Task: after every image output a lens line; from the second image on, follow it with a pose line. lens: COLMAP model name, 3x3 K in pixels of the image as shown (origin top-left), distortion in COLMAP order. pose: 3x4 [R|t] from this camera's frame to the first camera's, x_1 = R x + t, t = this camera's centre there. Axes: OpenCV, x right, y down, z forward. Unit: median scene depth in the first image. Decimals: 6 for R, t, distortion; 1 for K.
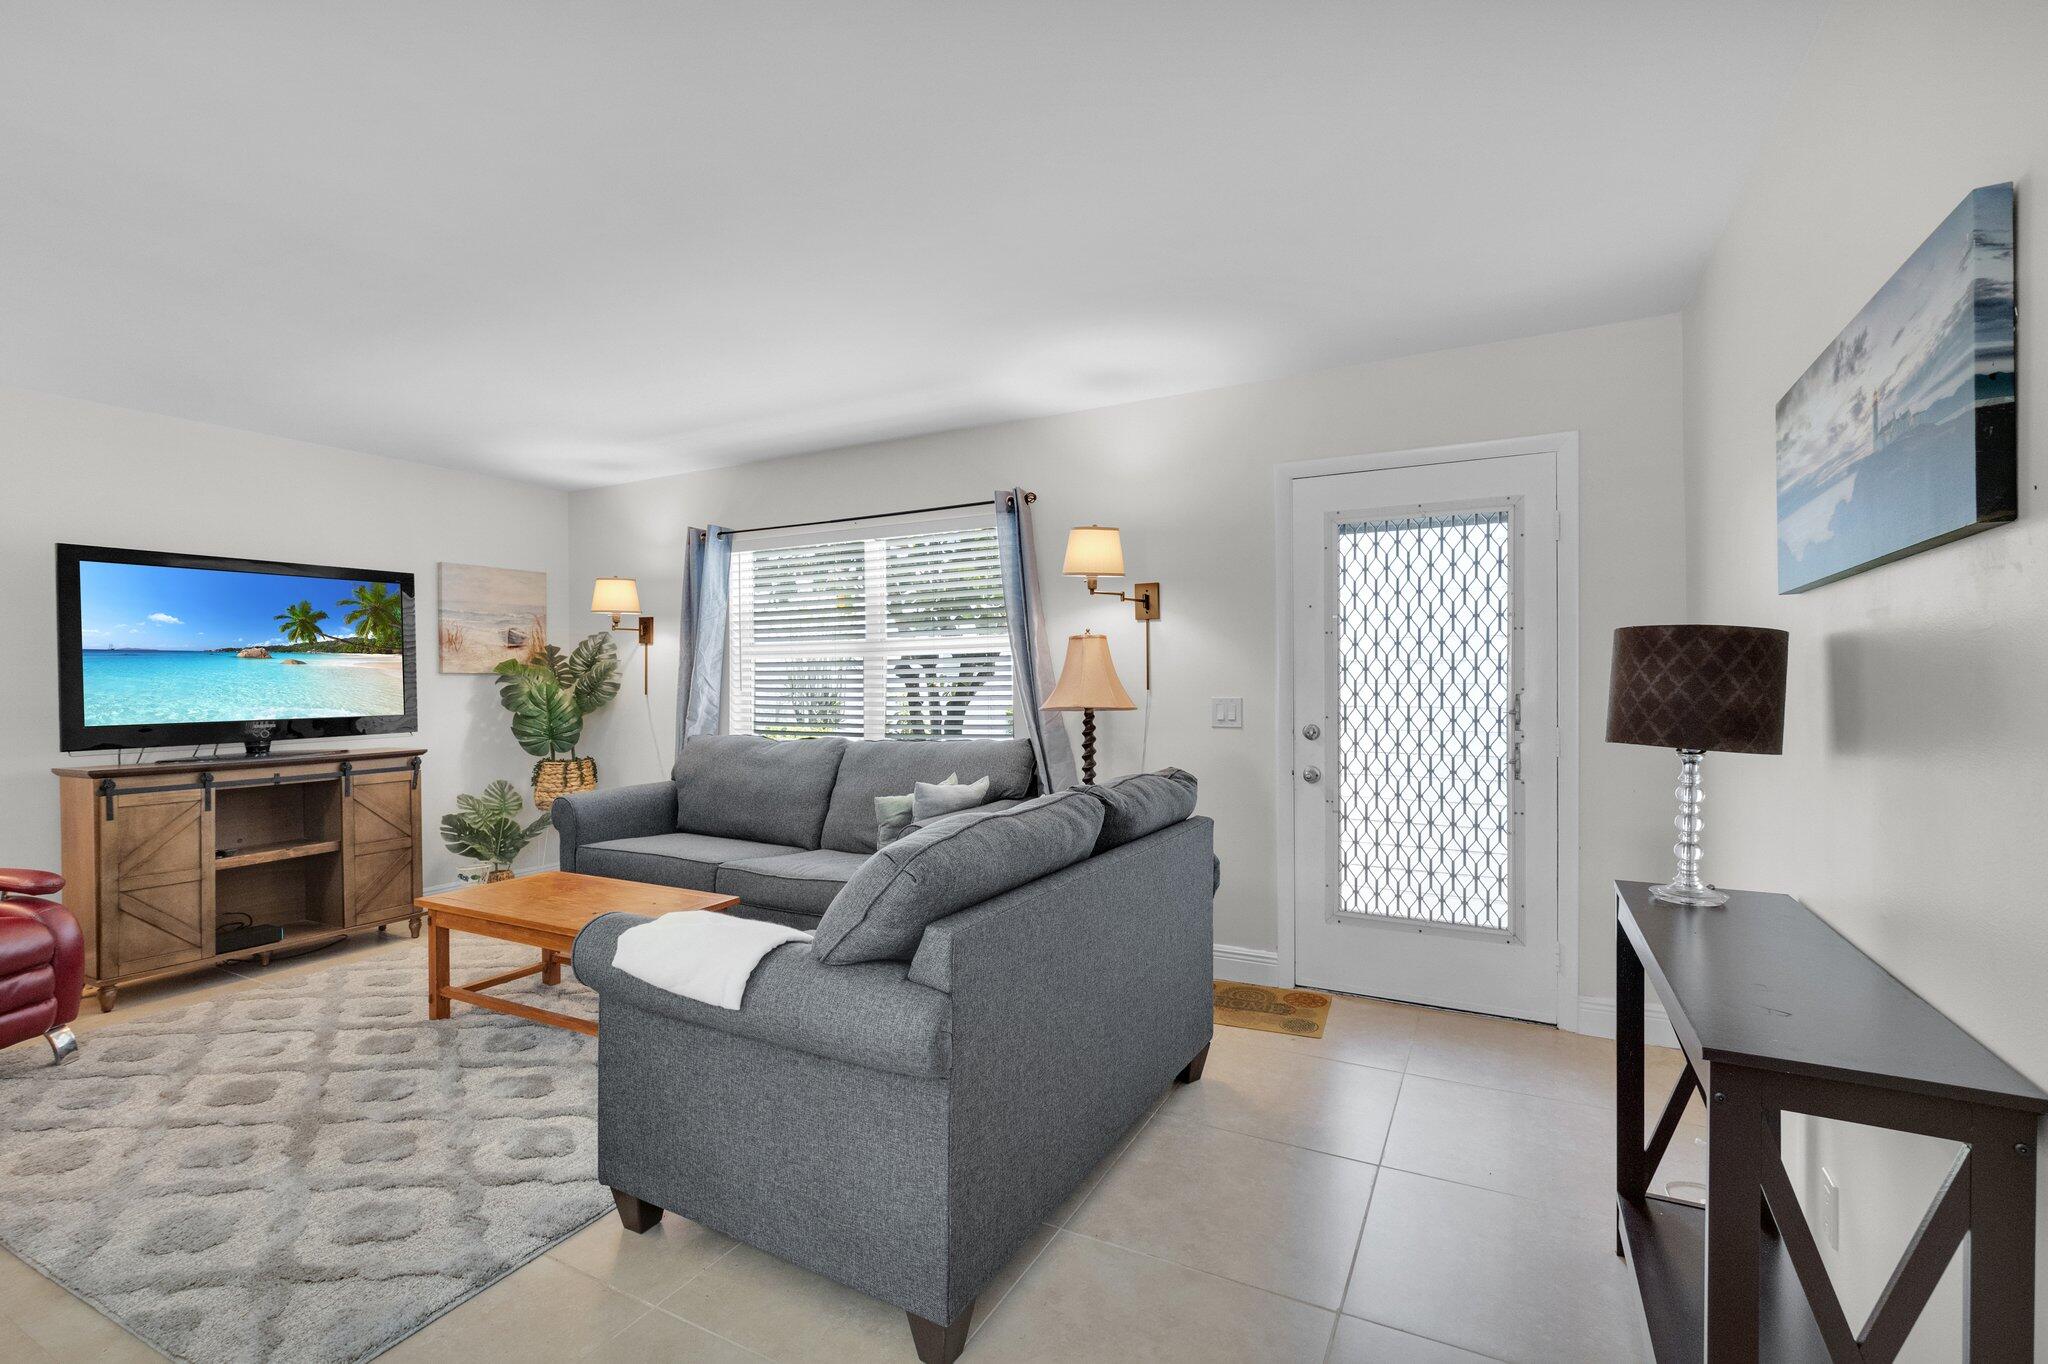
lens RADIAL K [[913.3, 0, 1024.2], [0, 913.3, 675.6], [0, 0, 1]] dist [0.001121, 0.000376]
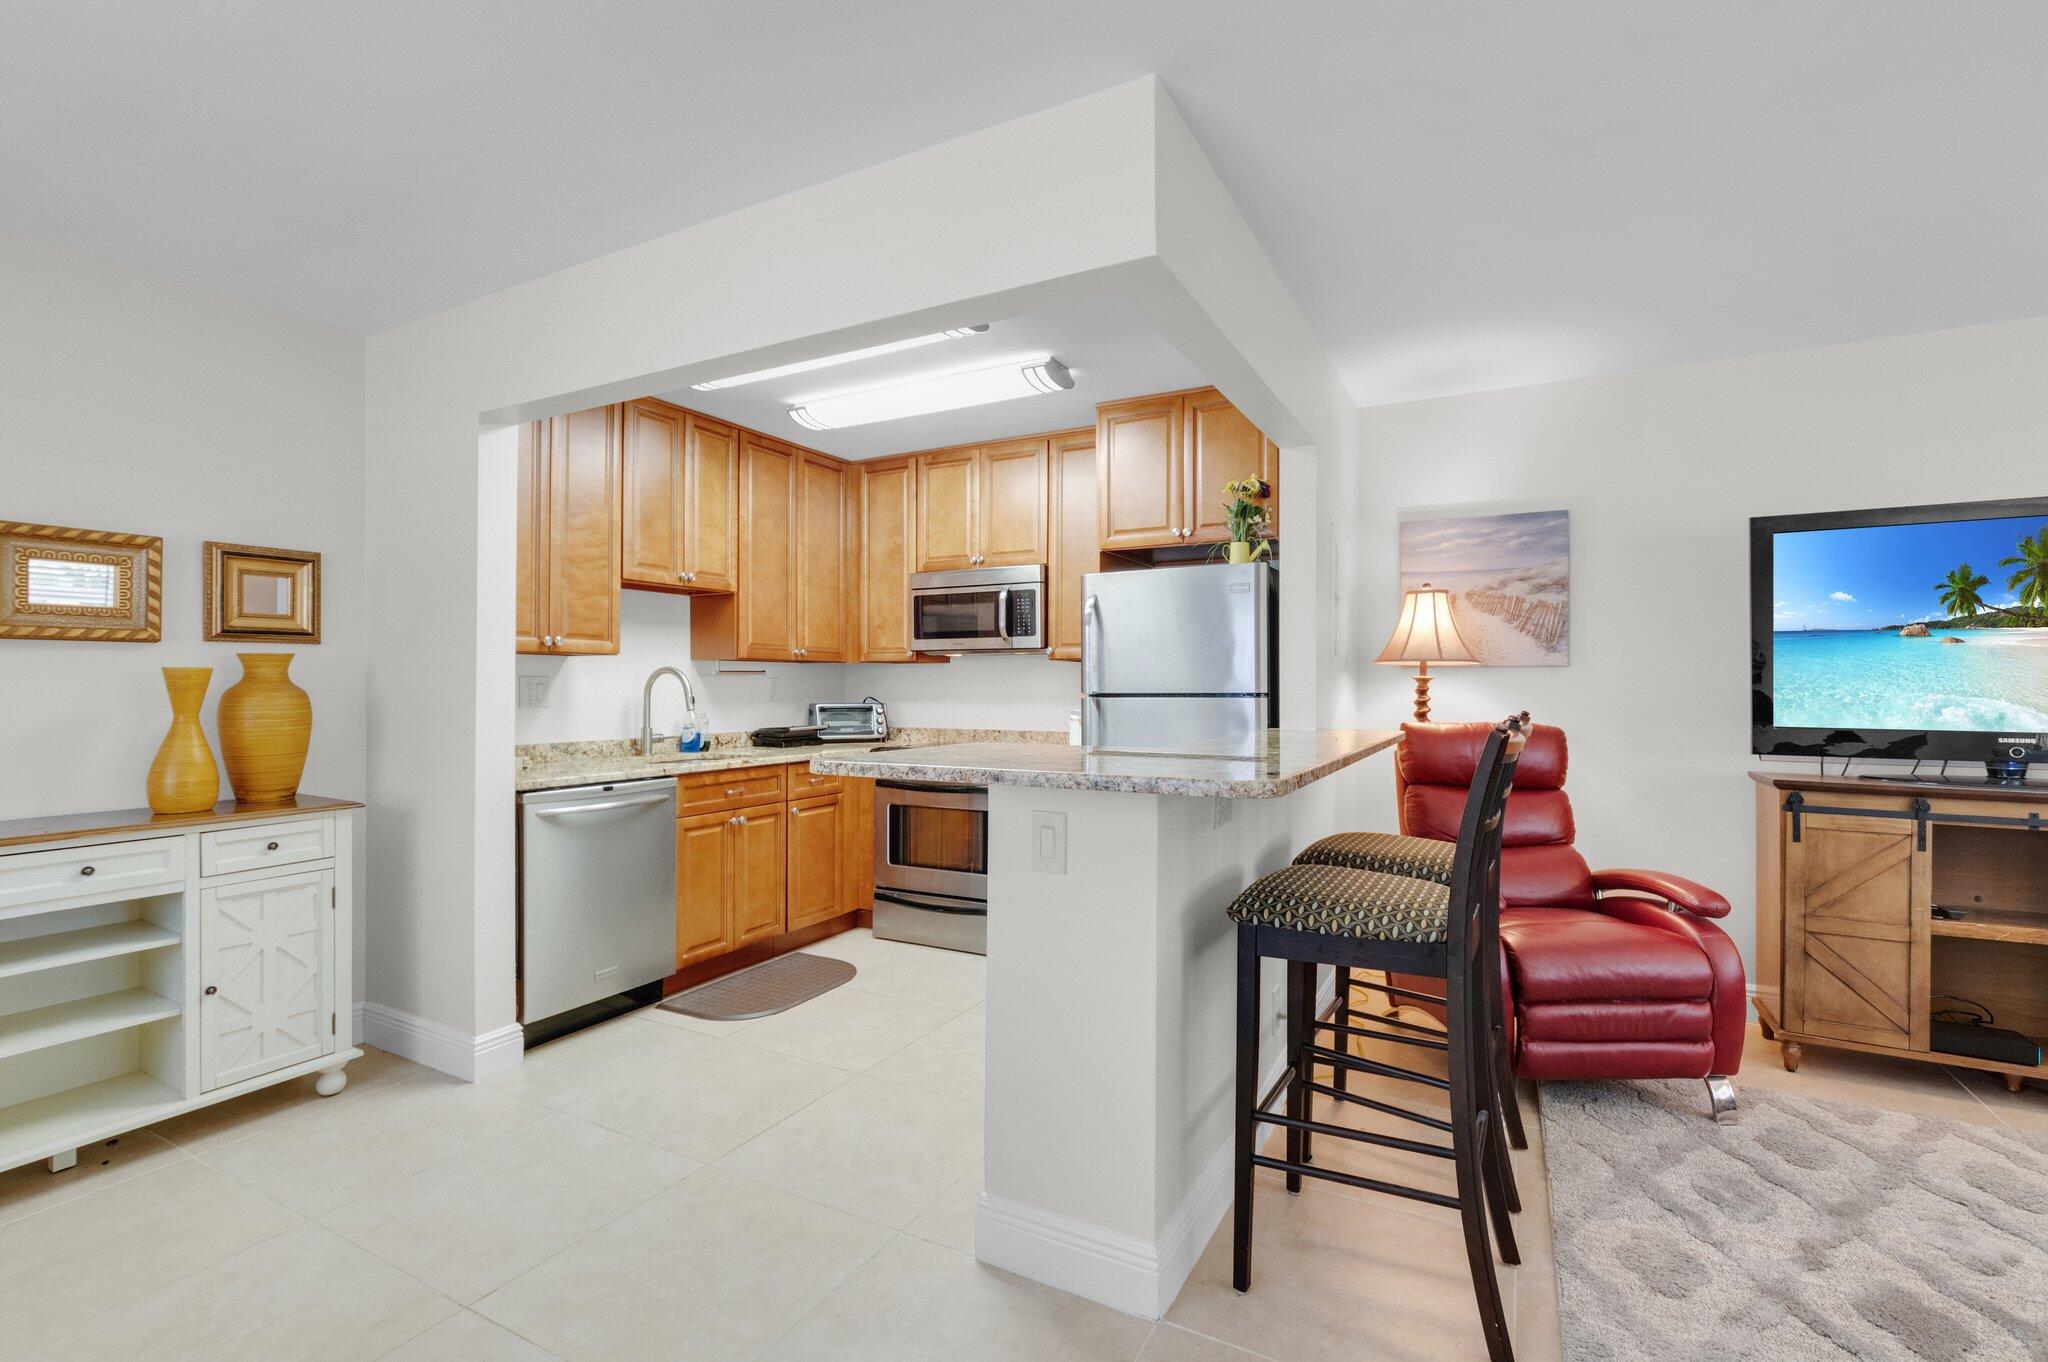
lens RADIAL K [[896.3, 0, 1034.0], [0, 896.3, 680.0], [0, 0, 1]] dist [0.001376, 0.000626]
pose [[0.000223, 0.003842, -0.999993, -0.170168], [0.004369, 0.999983, 0.003843, 0.003224], [0.999990, -0.004370, 0.000206, 0.289502]]
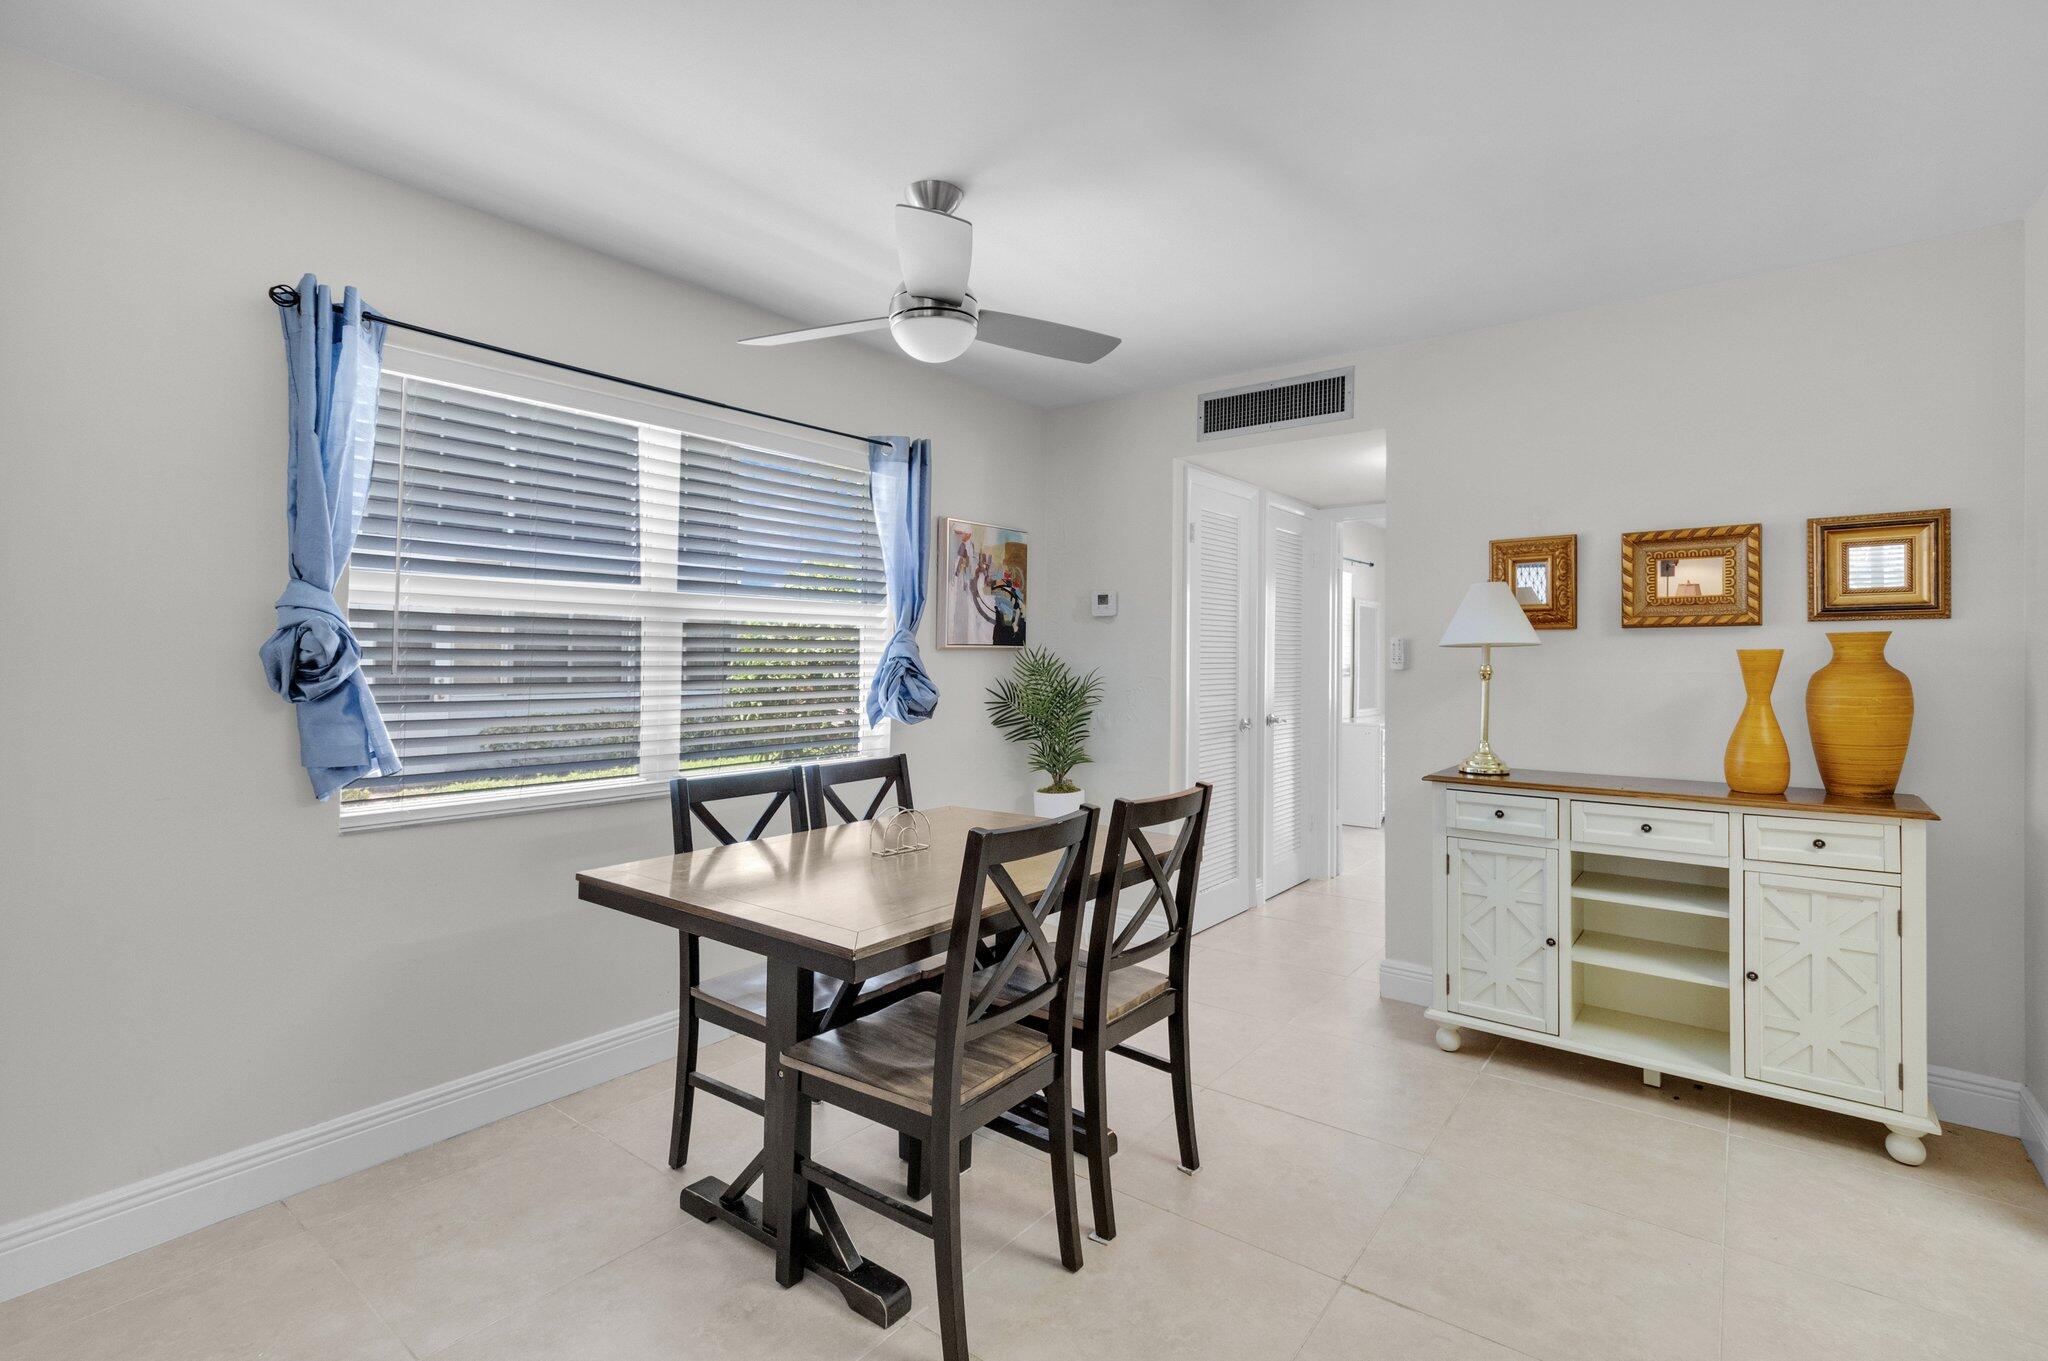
lens RADIAL K [[936.6, 0, 1024.1], [0, 936.6, 617.1], [0, 0, 1]] dist [-0.000379, -0.000336]
pose [[-0.985856, 0.008874, 0.167361, -0.444534], [0.000093, 0.998626, -0.052405, 0.006767], [-0.167596, -0.051648, -0.984502, 0.469029]]
